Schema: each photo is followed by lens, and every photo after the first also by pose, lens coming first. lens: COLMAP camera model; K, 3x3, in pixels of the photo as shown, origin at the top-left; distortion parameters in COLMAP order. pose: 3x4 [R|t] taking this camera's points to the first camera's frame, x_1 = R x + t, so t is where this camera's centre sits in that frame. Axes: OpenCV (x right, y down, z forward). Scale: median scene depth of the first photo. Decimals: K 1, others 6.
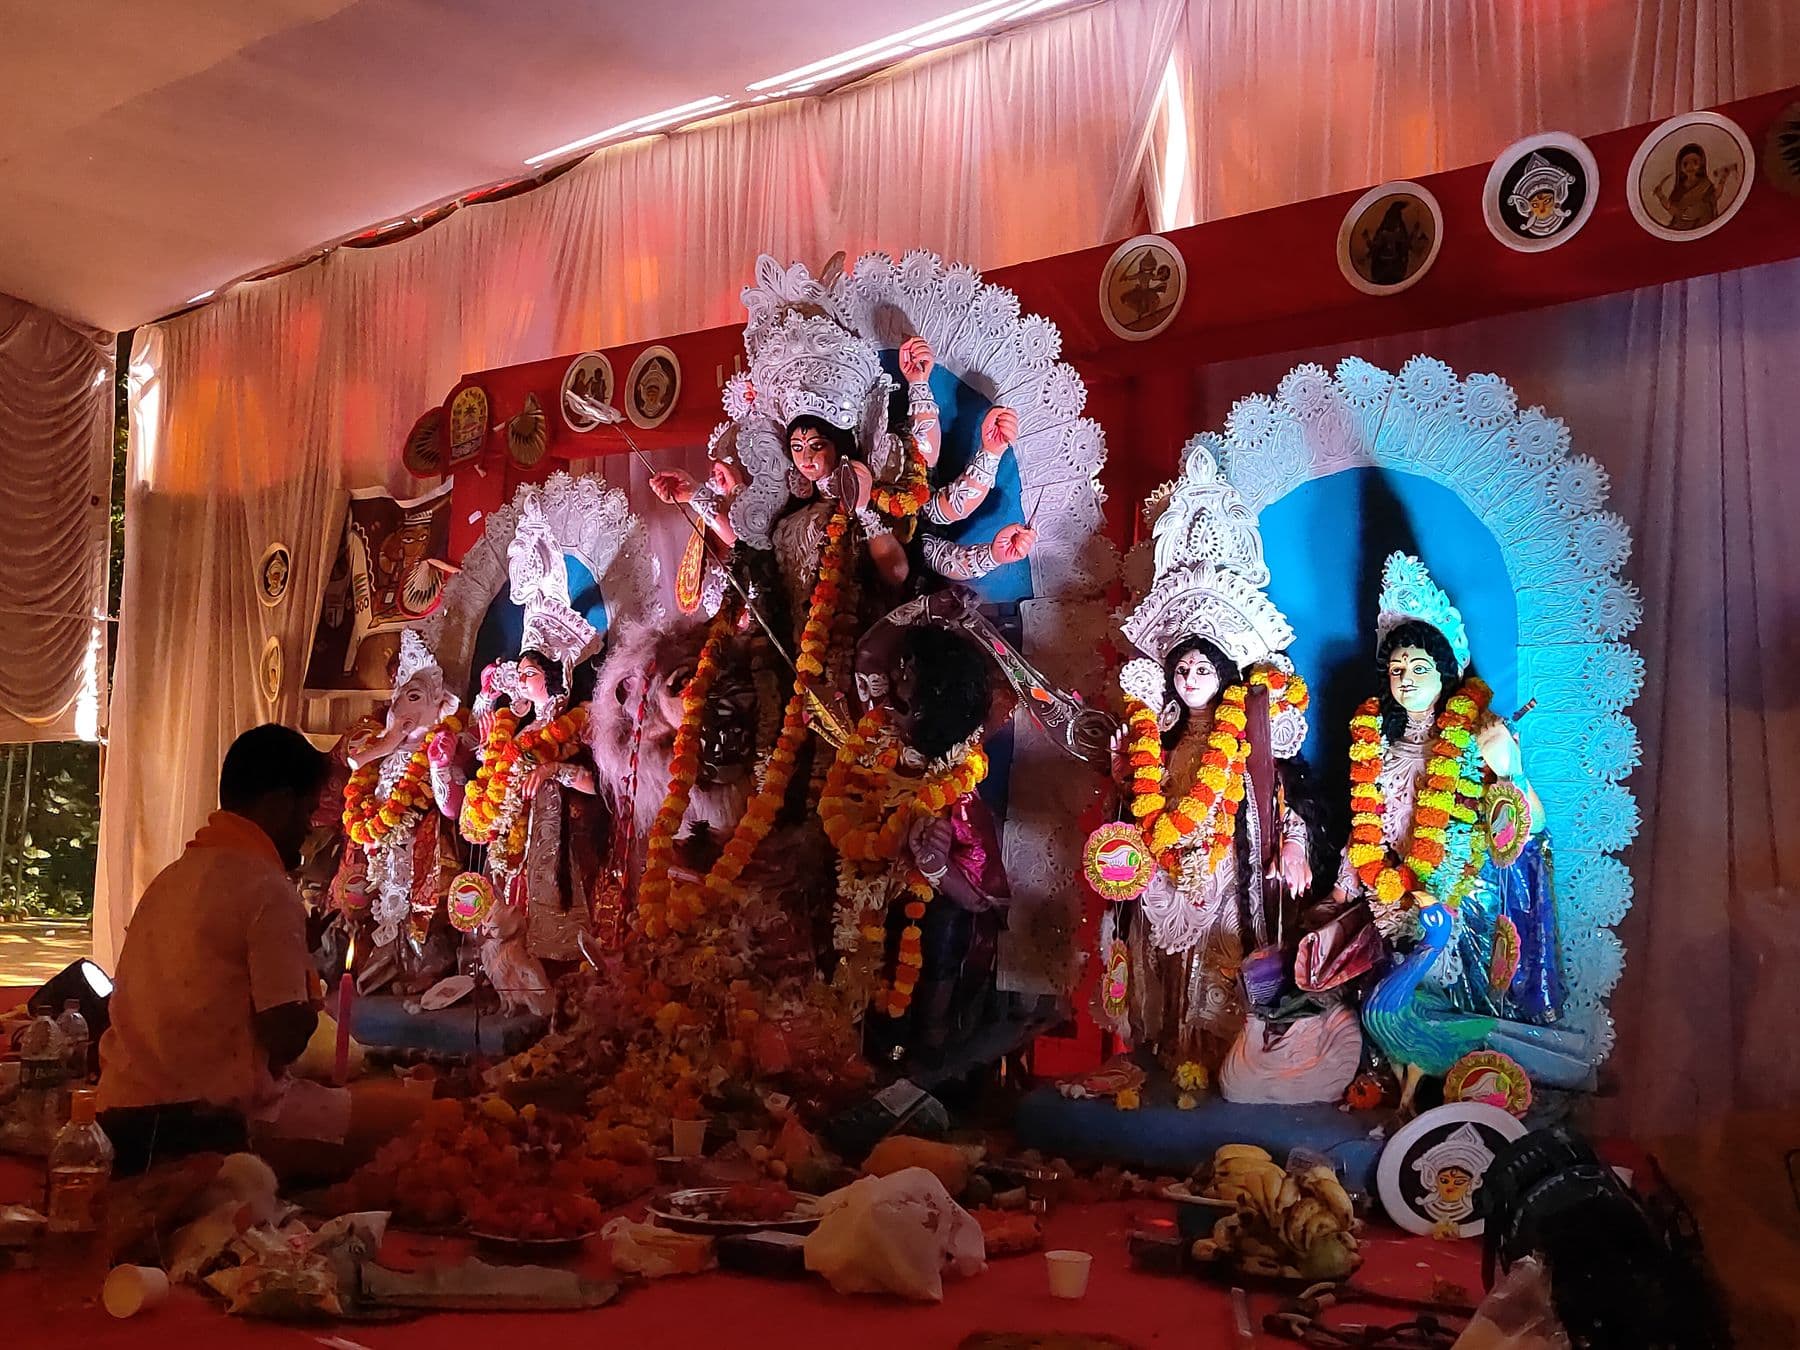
lens RADIAL K [[1971.8, 0, 900.0], [0, 1971.8, 675.0], [0, 0, 1]] dist [0.114172, -0.006288]
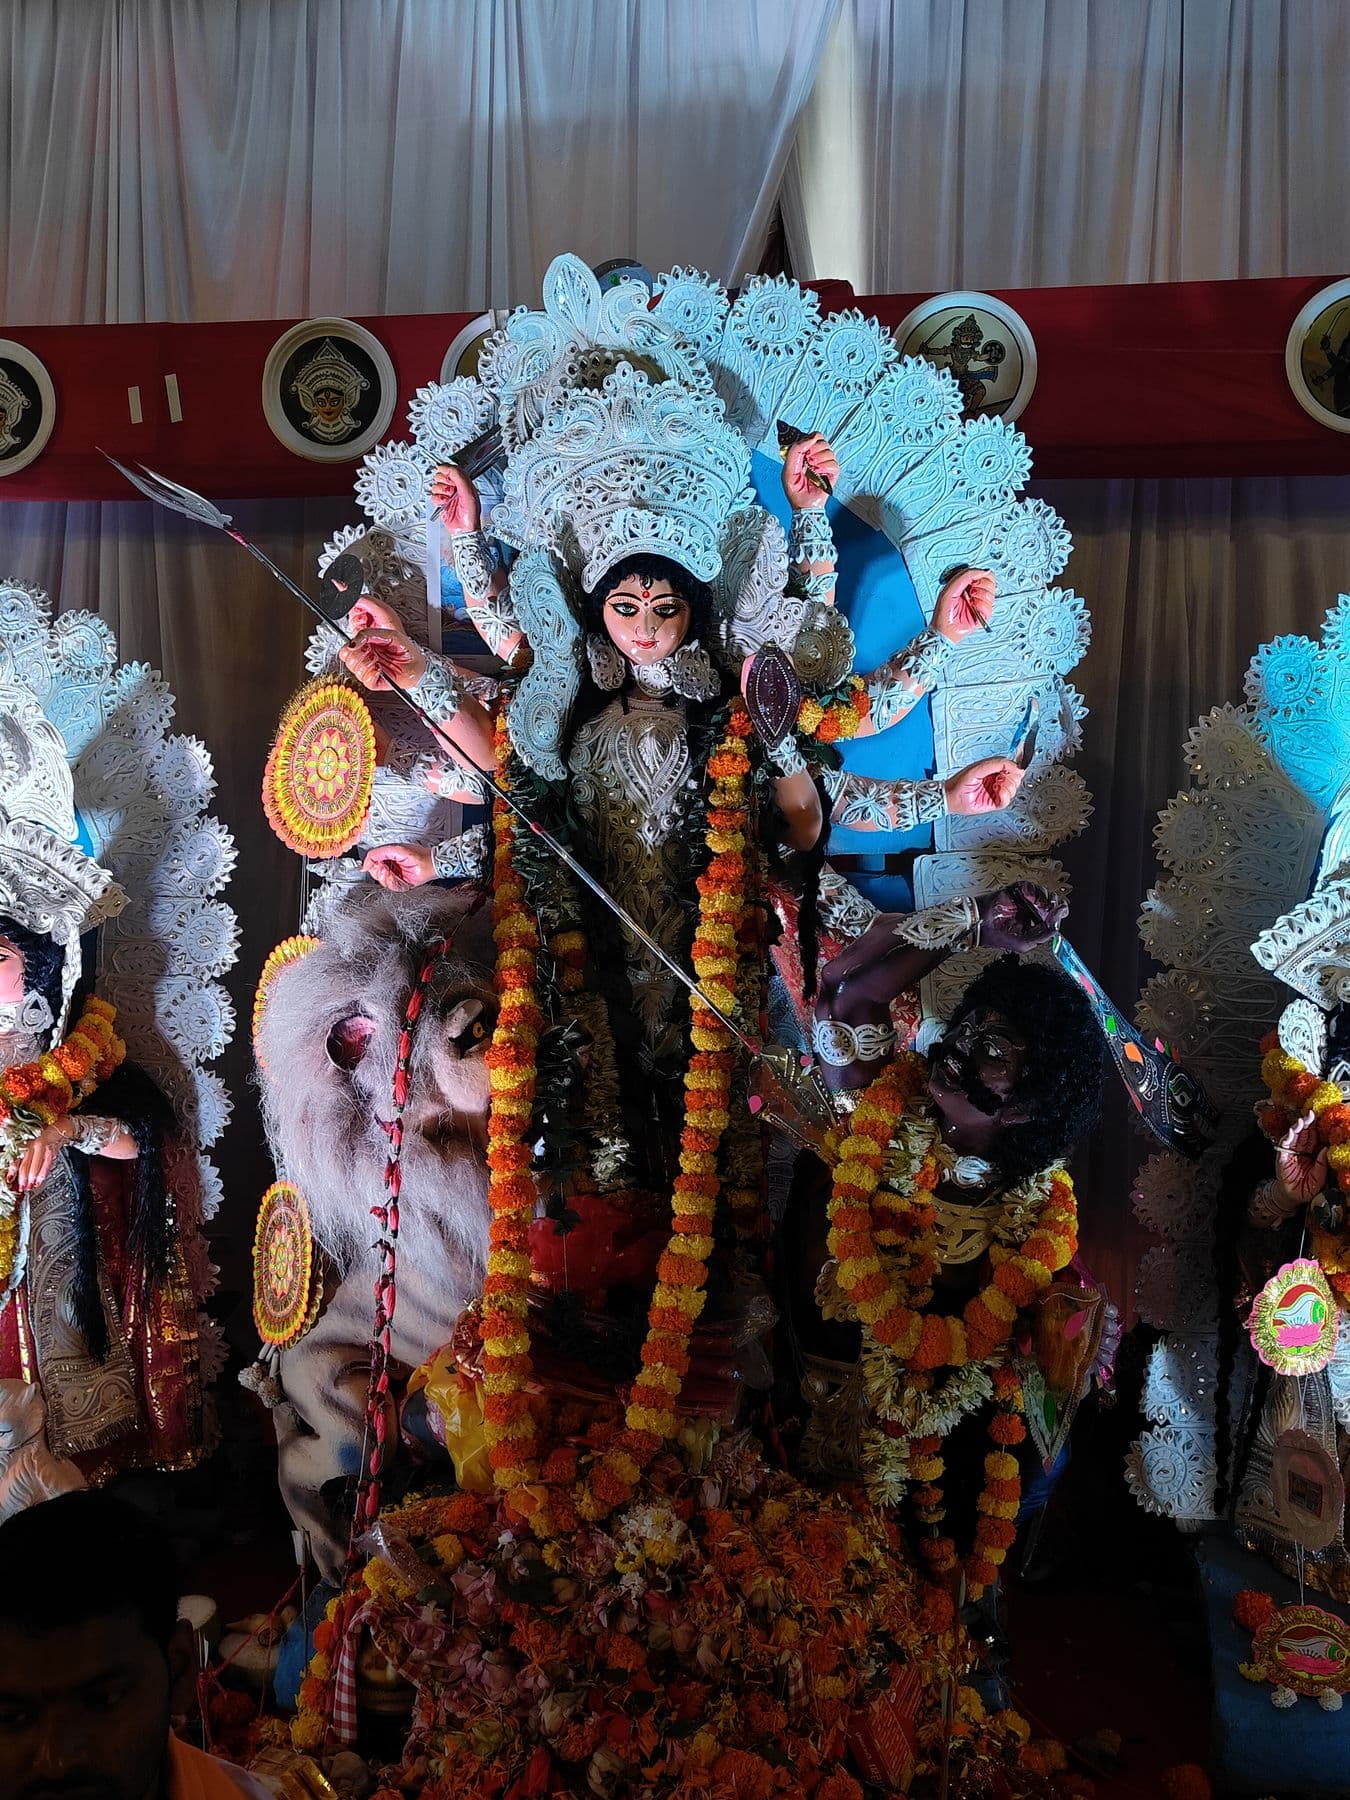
lens RADIAL K [[1741.8, 0, 679.7], [0, 1741.8, 917.5], [0, 0, 1]] dist [0.108070, -0.327590]
pose [[0.856870, -0.055612, 0.512524, -0.344539], [-0.027035, 0.987949, 0.152398, -0.116218], [-0.514823, -0.144442, 0.845041, 0.605033]]
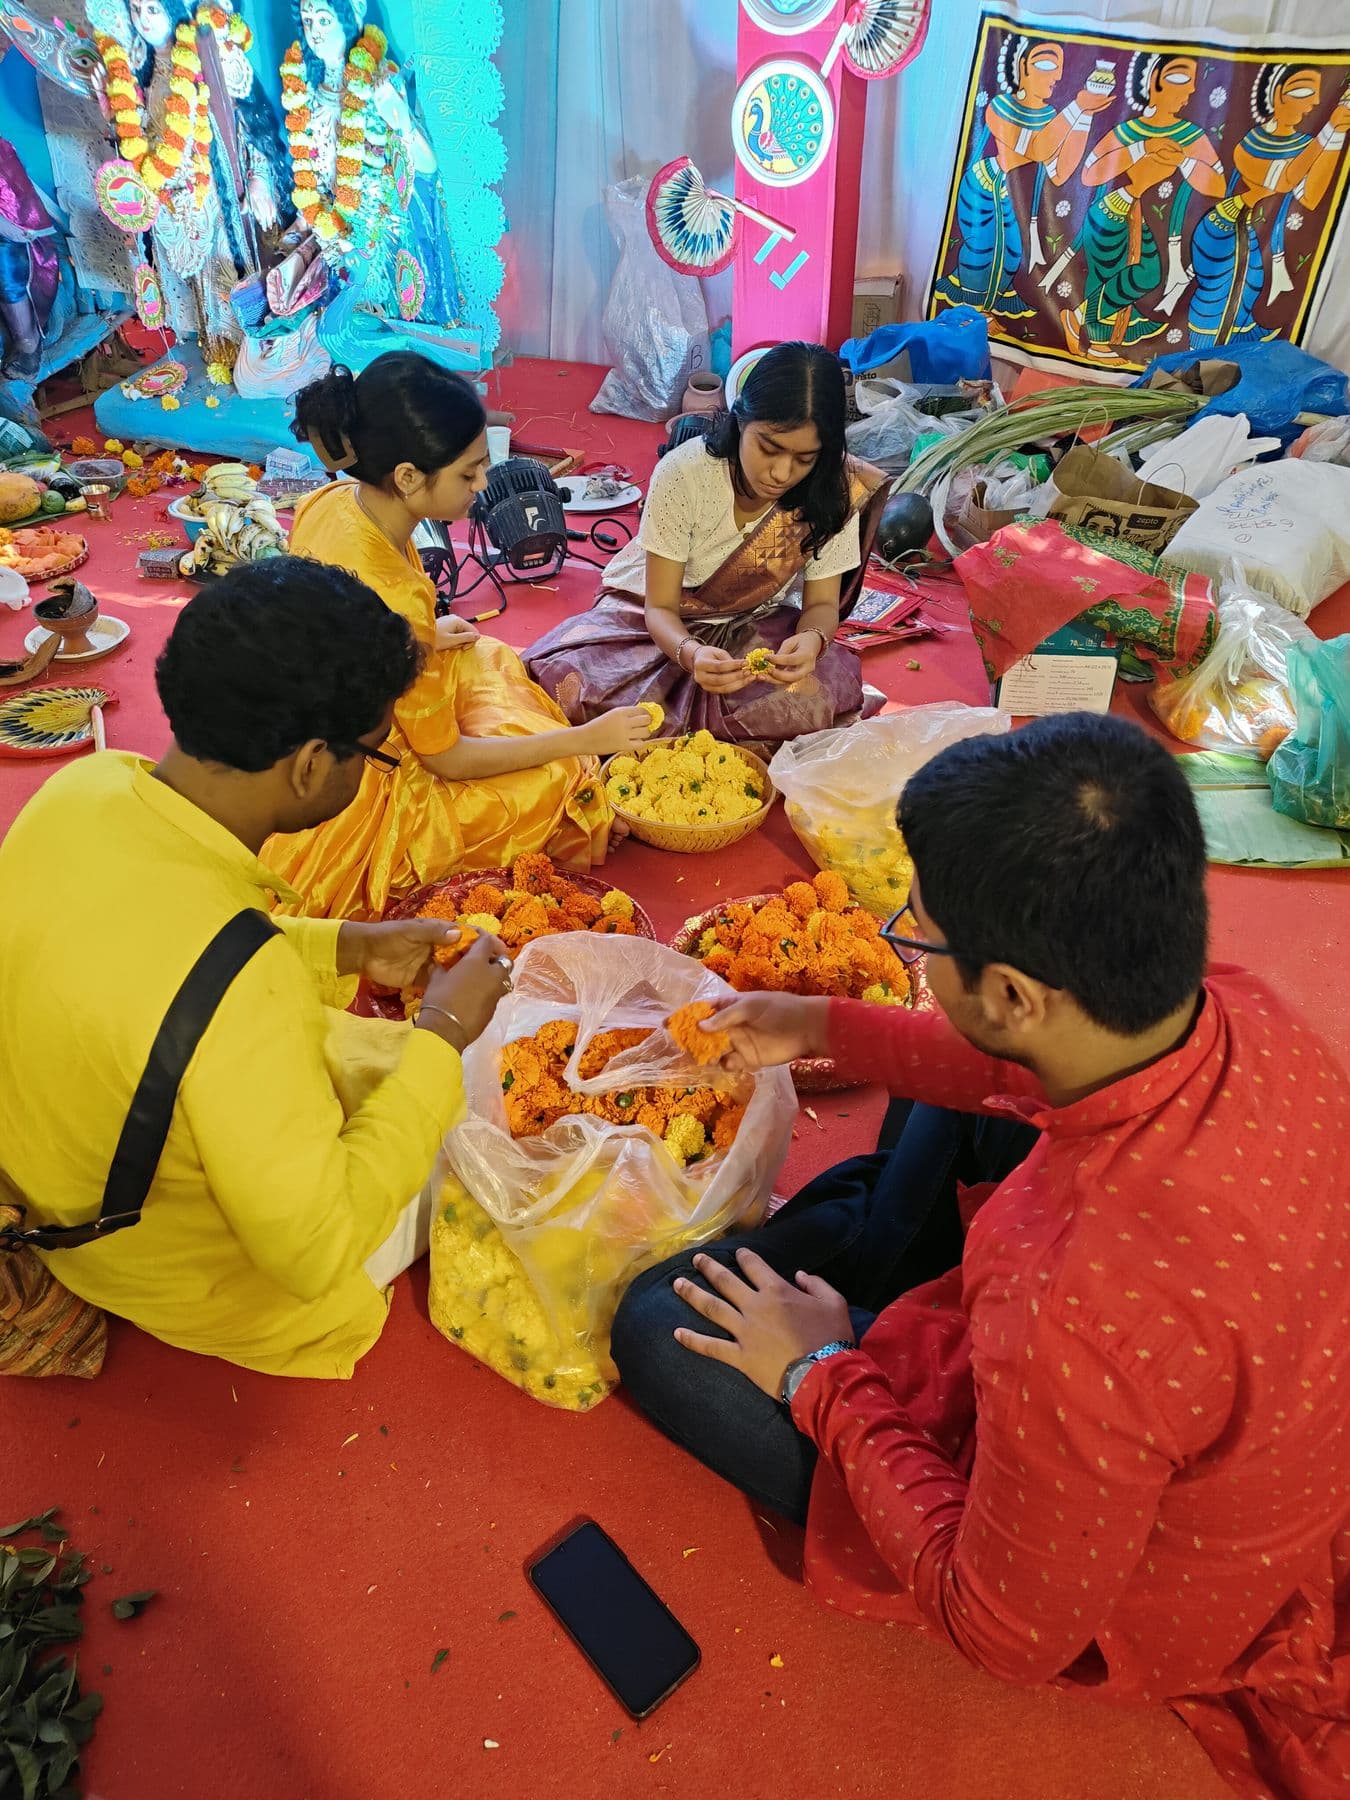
lens RADIAL K [[1250.8, 0, 680.9], [0, 1250.8, 906.8], [0, 0, 1]] dist [0.004074, 0.007395]
pose [[0.950075, -0.202751, 0.237172, 0.157549], [-0.012379, 0.735019, 0.677933, -0.114523], [-0.311777, -0.647023, 0.695813, 0.041022]]
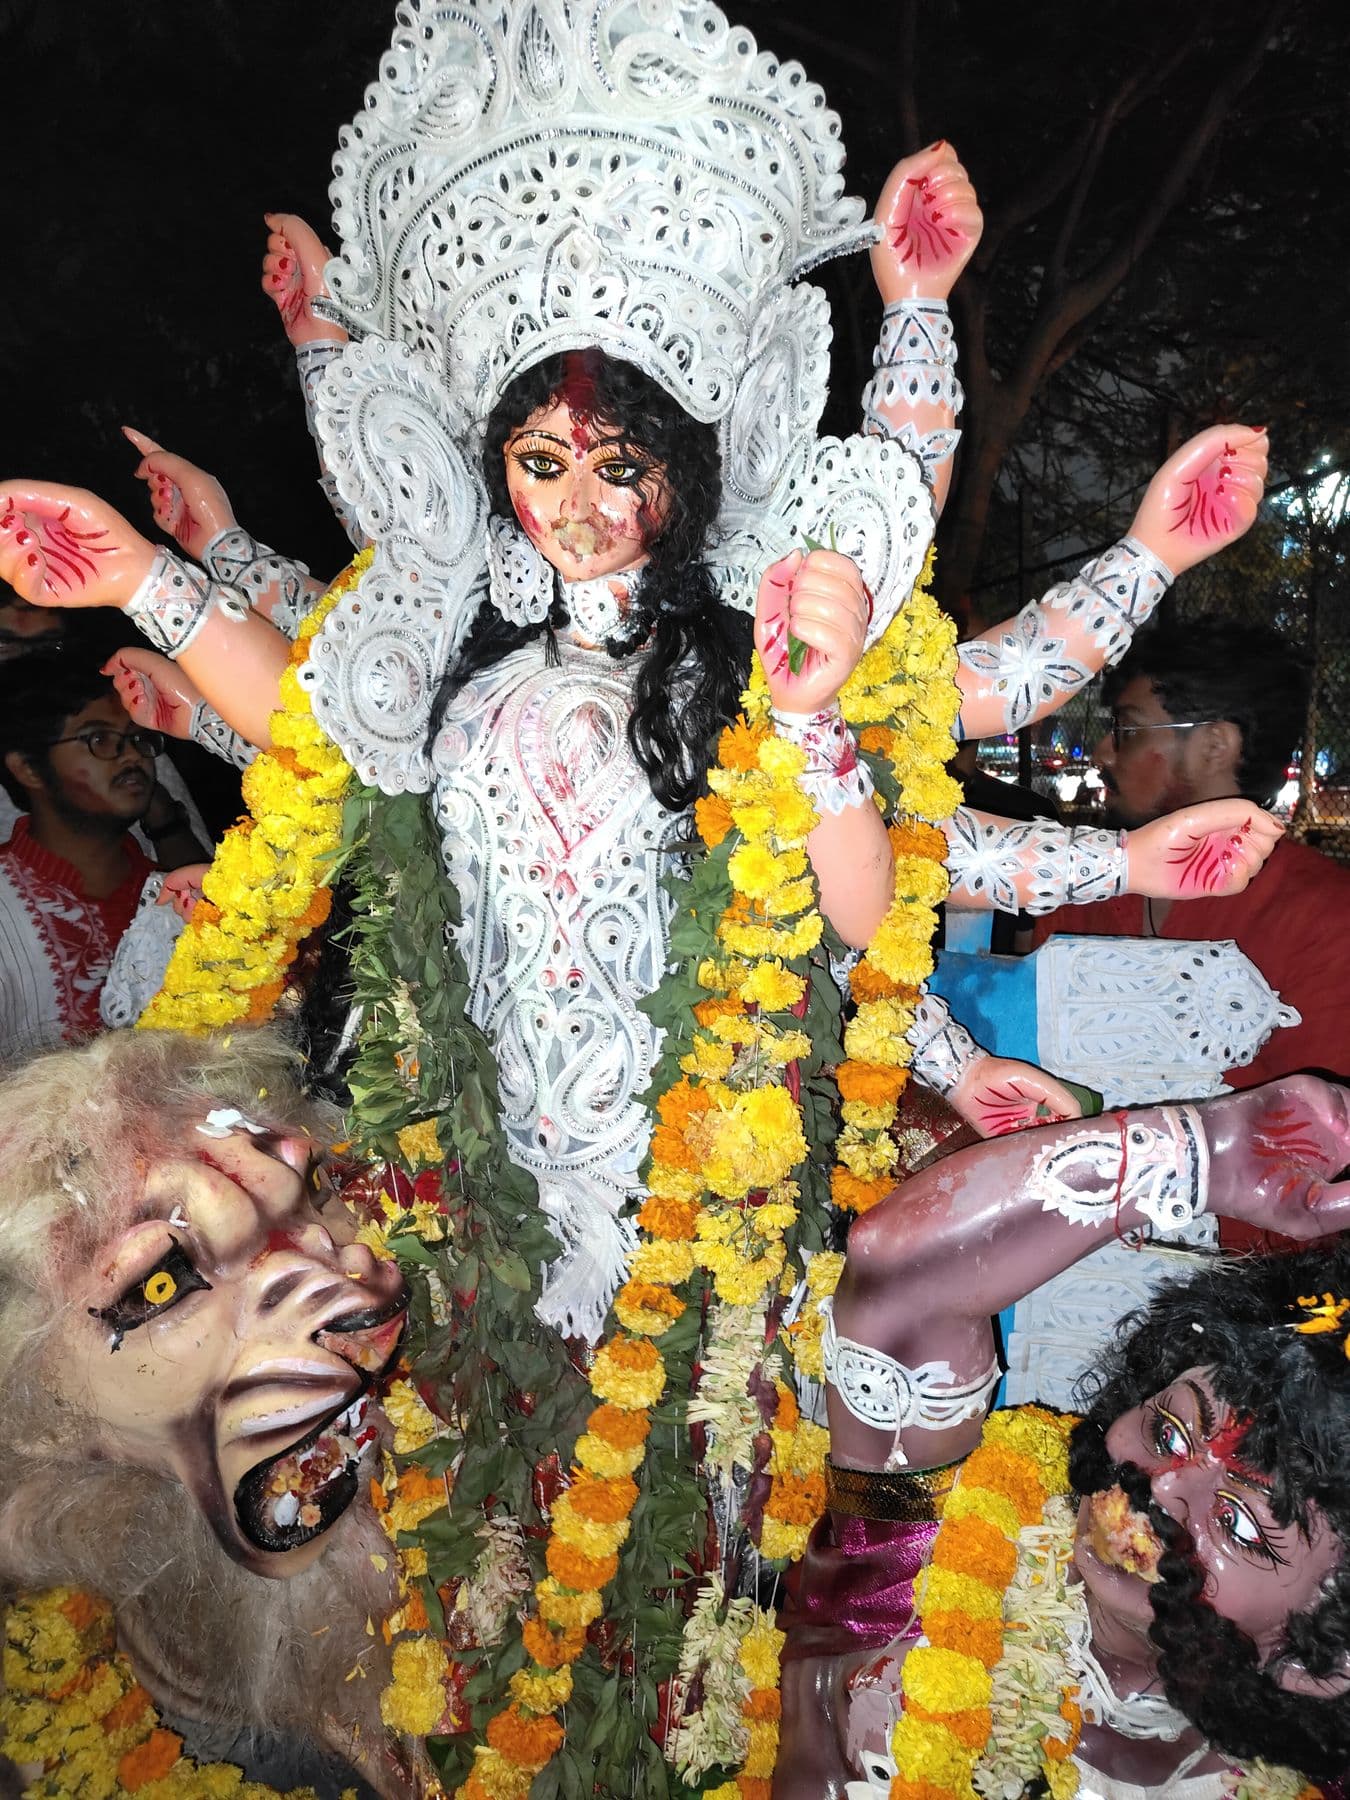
lens RADIAL K [[1354.6, 0, 675.0], [0, 1354.6, 900.0], [0, 0, 1]] dist [0.066487, -0.001635]
pose [[0.917723, -0.017354, 0.396843, -0.130778], [-0.071059, 0.975757, 0.207000, -0.106005], [-0.390814, -0.218168, 0.894241, 0.884423]]
